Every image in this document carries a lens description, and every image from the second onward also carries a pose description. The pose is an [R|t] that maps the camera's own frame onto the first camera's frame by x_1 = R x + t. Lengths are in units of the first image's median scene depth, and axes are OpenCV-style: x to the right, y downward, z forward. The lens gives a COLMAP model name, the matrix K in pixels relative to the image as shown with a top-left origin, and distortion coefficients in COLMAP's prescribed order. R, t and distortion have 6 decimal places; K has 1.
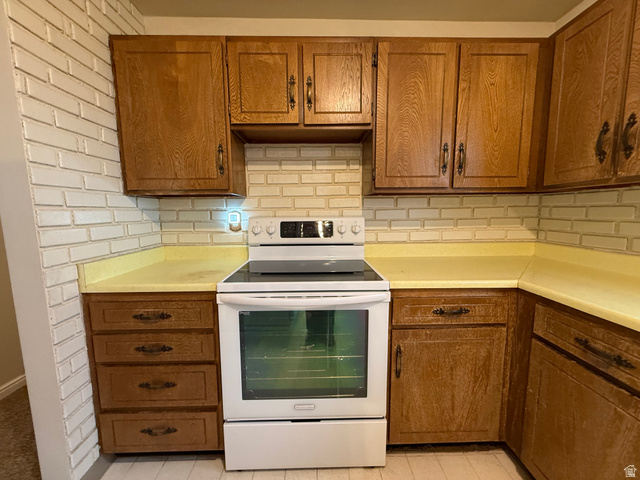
lens RADIAL K [[254.5, 0, 319.2], [0, 254.5, 242.0], [0, 0, 1]] dist [0.000767, 0.000070]
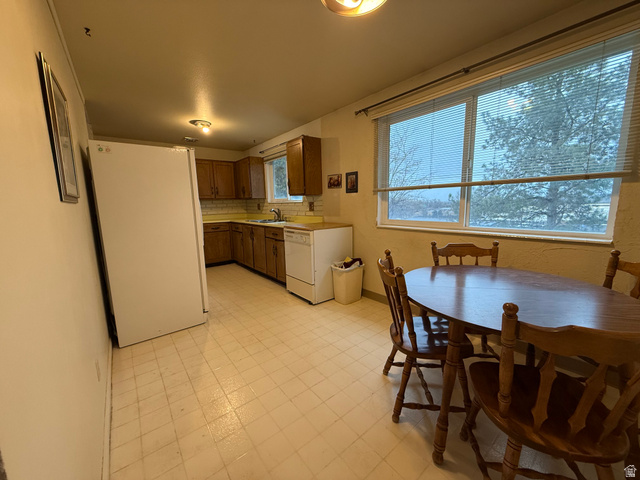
lens RADIAL K [[254.5, 0, 319.2], [0, 254.5, 242.0], [0, 0, 1]] dist [0.000767, 0.000070]
pose [[0.799389, -0.102675, 0.591975, -0.516282], [0.090287, 0.994630, 0.050591, 0.355222], [-0.593991, 0.013005, 0.804367, -2.773458]]
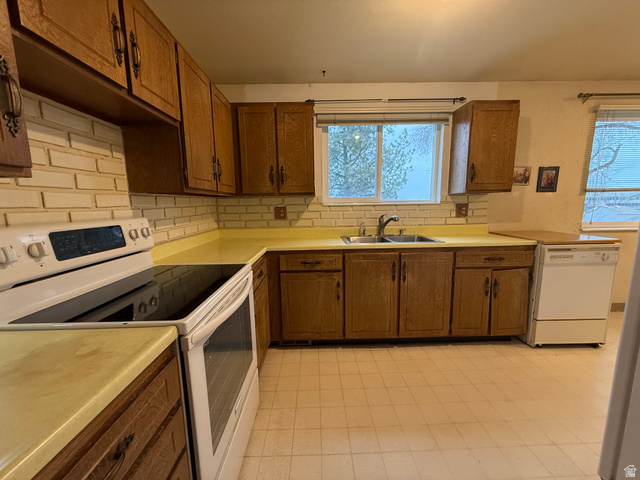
lens RADIAL K [[254.5, 0, 319.2], [0, 254.5, 242.0], [0, 0, 1]] dist [0.000767, 0.000070]
pose [[0.008627, -0.141103, 0.989957, -0.776137], [0.138126, 0.980672, 0.138576, -0.062994], [-0.990377, 0.135543, 0.027951, 0.460457]]
